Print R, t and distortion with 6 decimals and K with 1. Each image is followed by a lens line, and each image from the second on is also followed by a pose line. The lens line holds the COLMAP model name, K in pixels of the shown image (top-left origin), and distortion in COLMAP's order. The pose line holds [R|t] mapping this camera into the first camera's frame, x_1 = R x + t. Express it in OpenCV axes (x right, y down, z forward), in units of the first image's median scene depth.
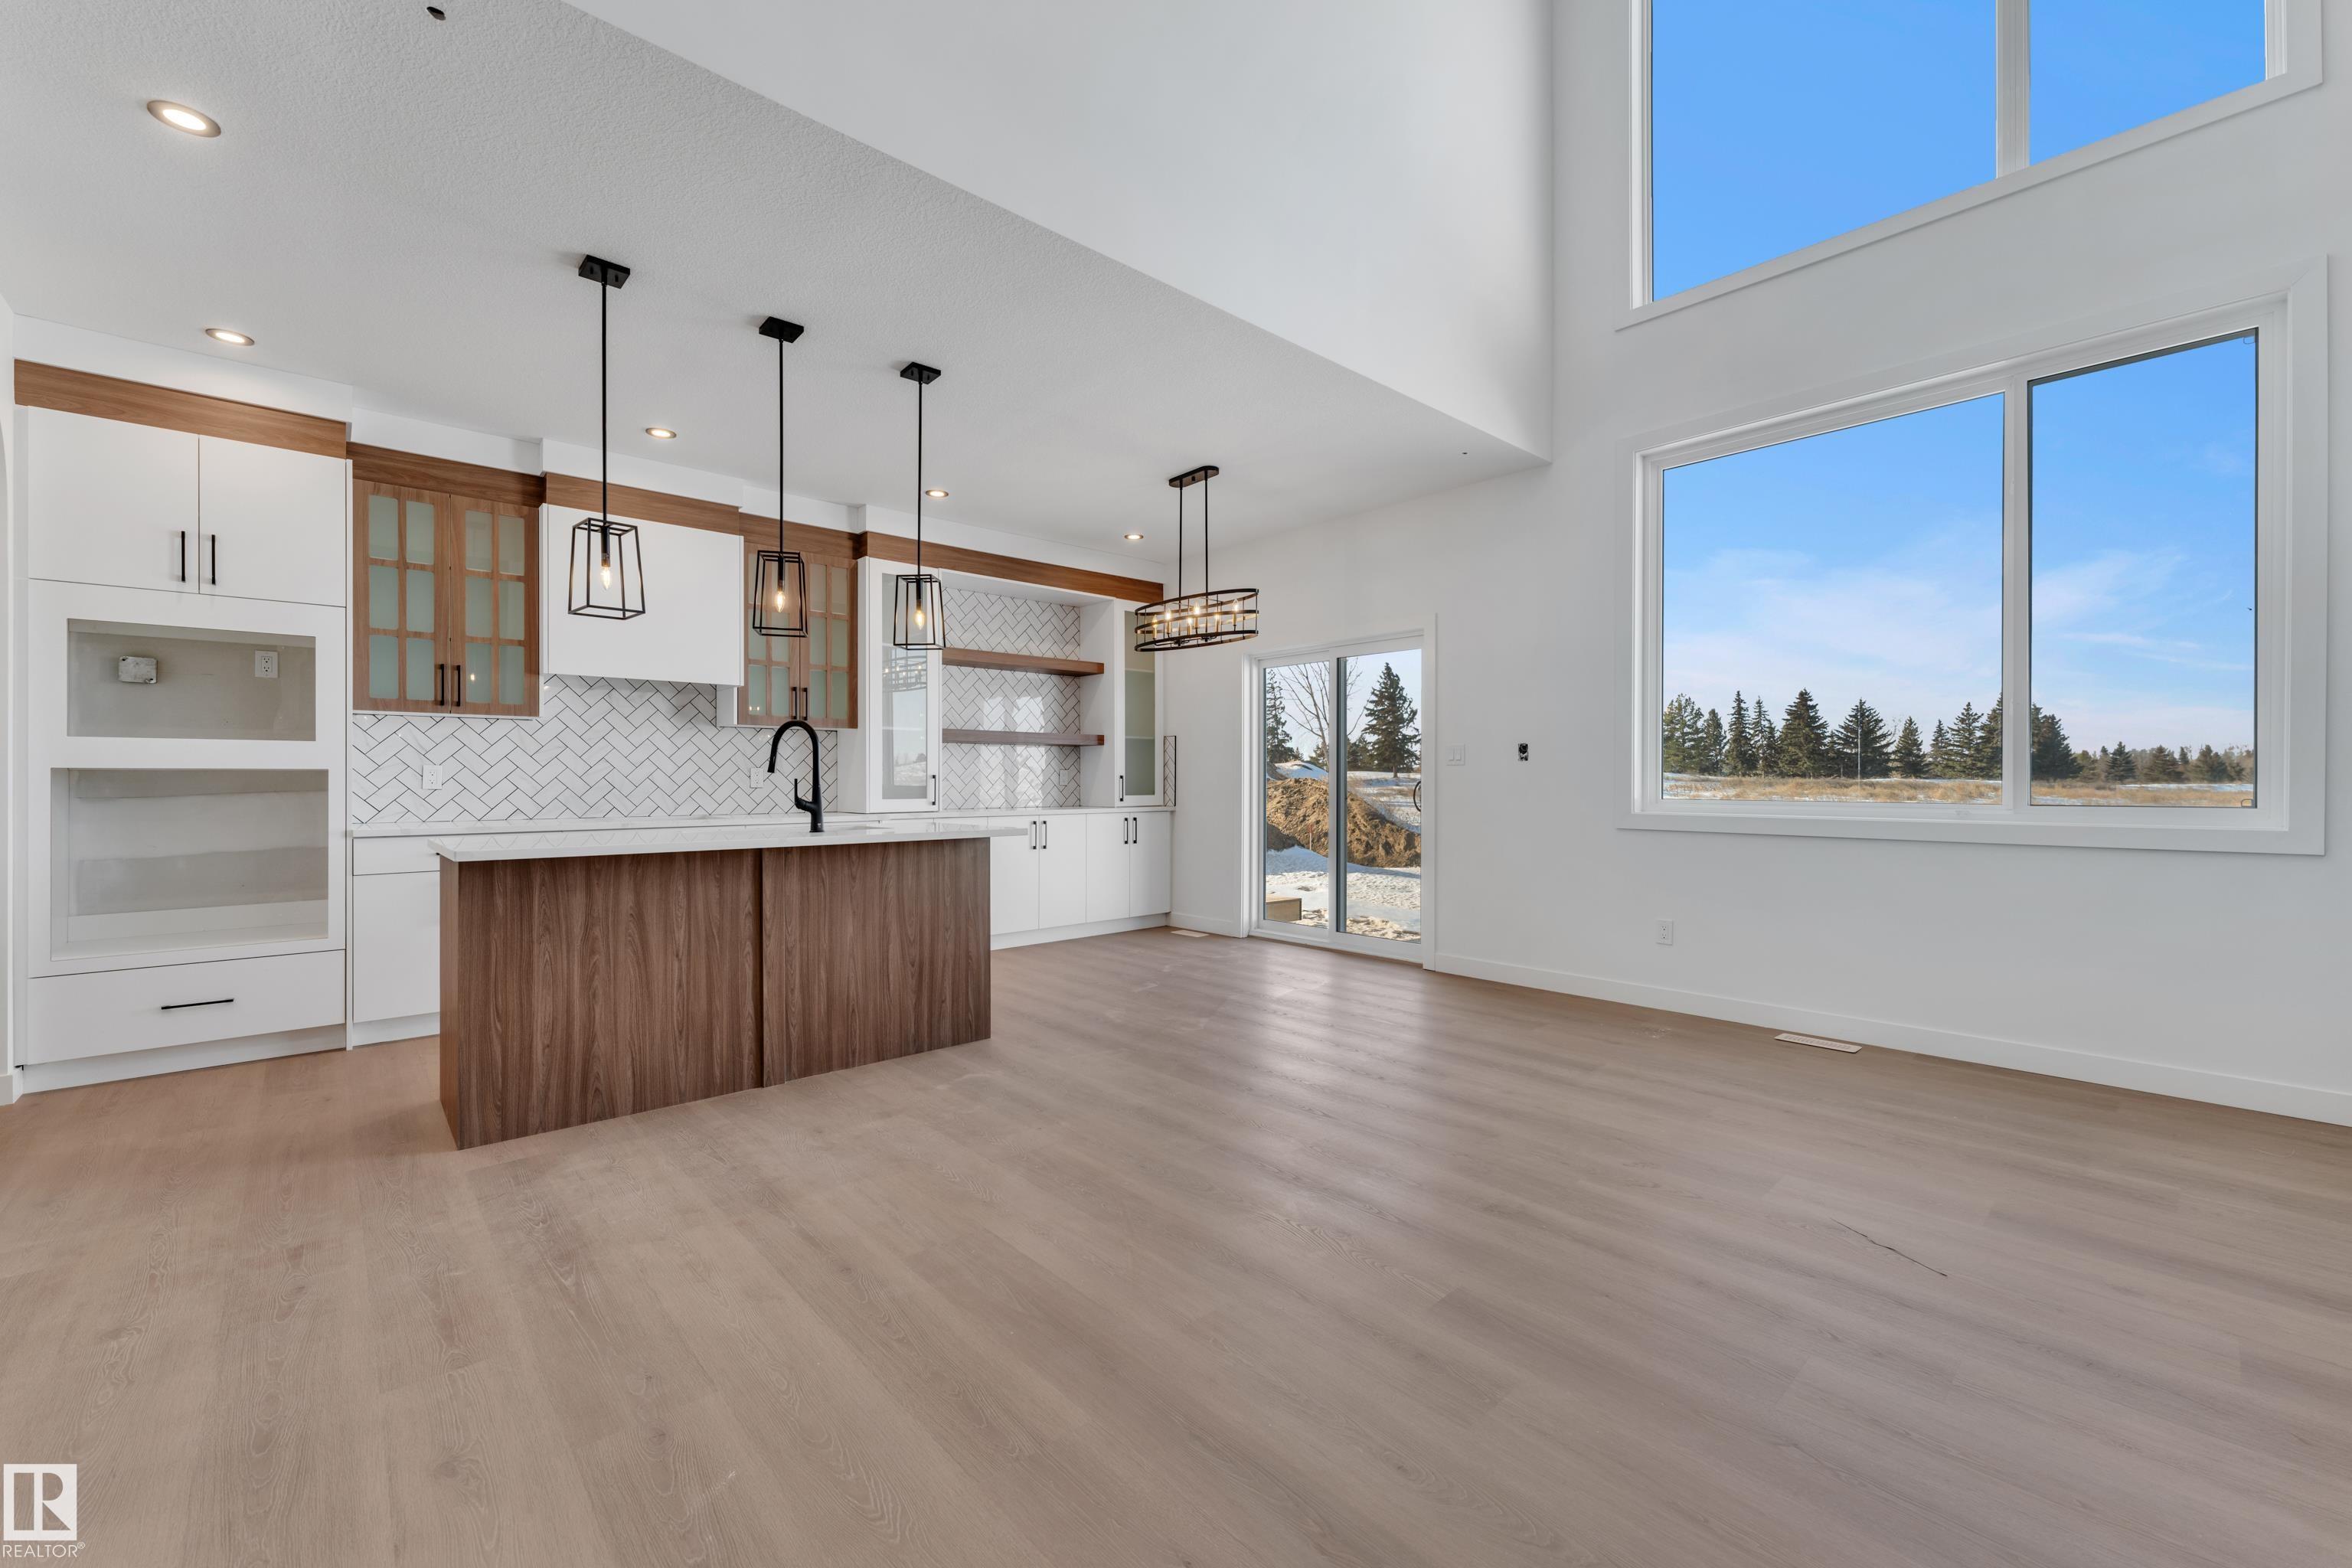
lens RADIAL K [[945.8, 0, 1176.9], [0, 945.8, 778.6], [0, 0, 1]] dist [0.003234, -0.000436]
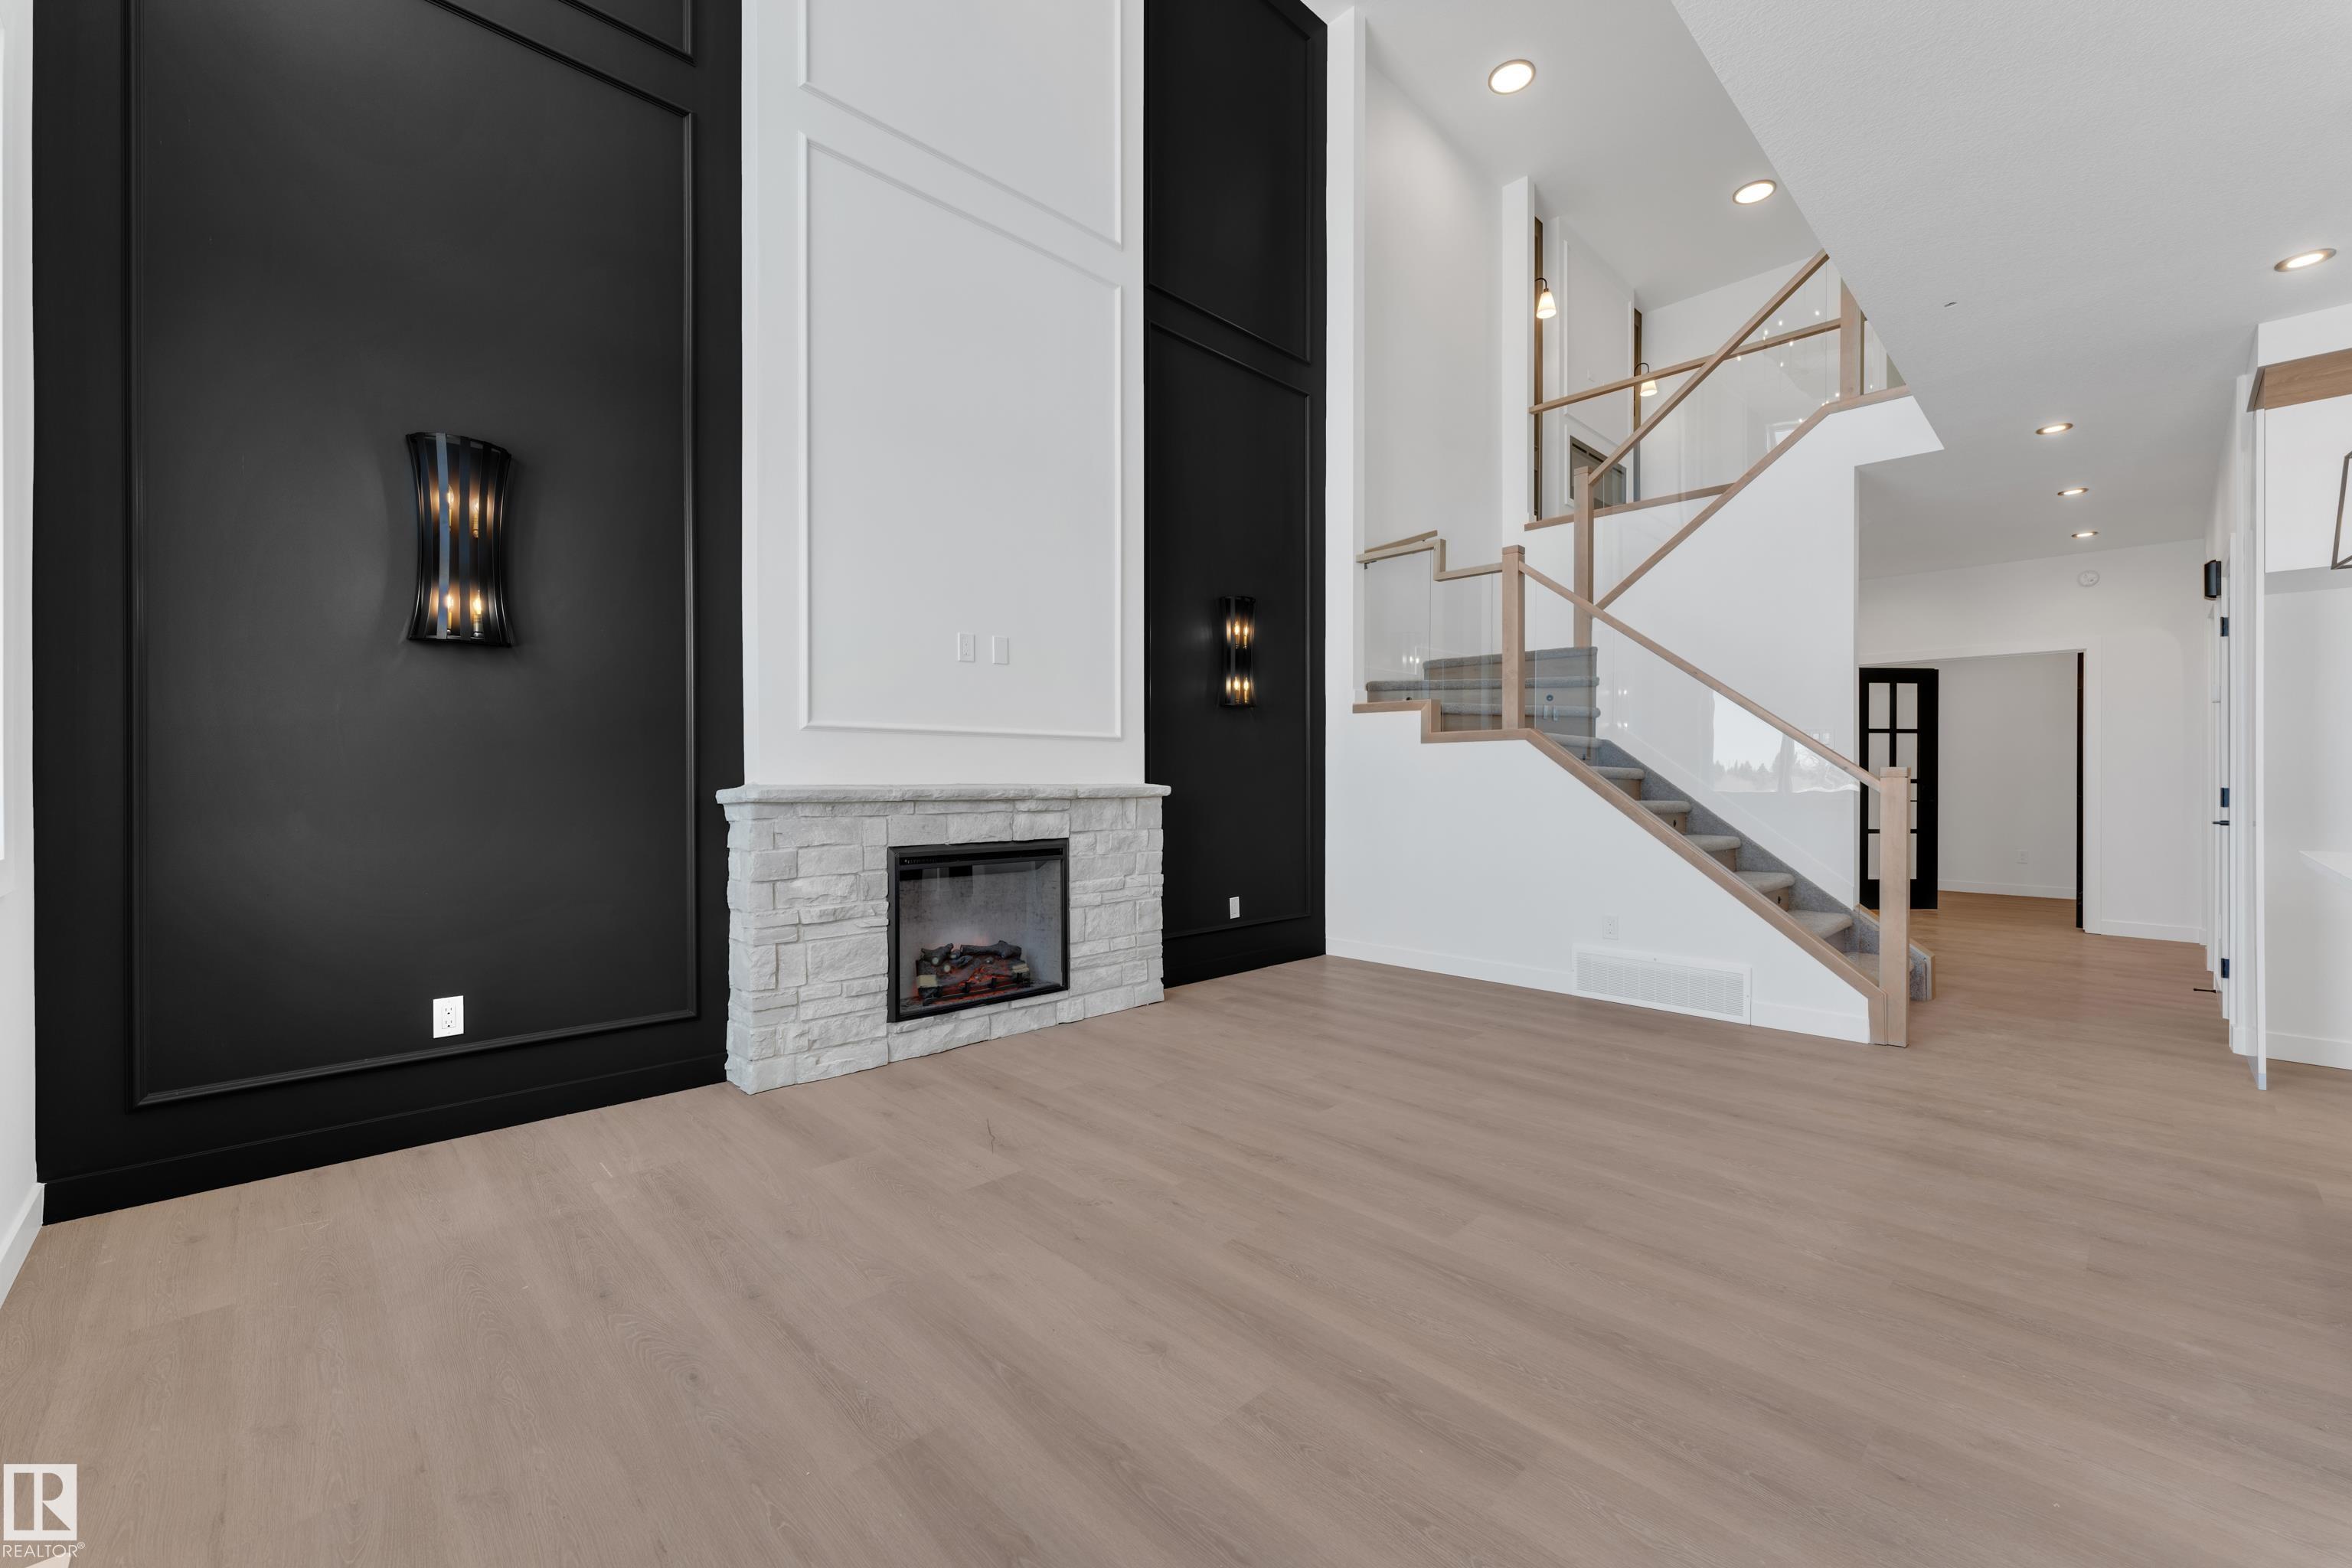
lens RADIAL K [[945.8, 0, 1168.5], [0, 945.8, 781.0], [0, 0, 1]] dist [0.003234, -0.000436]
pose [[-0.999641, 0.002008, -0.026715, 0.276097], [0.001998, 0.999998, 0.000390, 0.000966], [0.026716, 0.000337, -0.999643, 1.202383]]
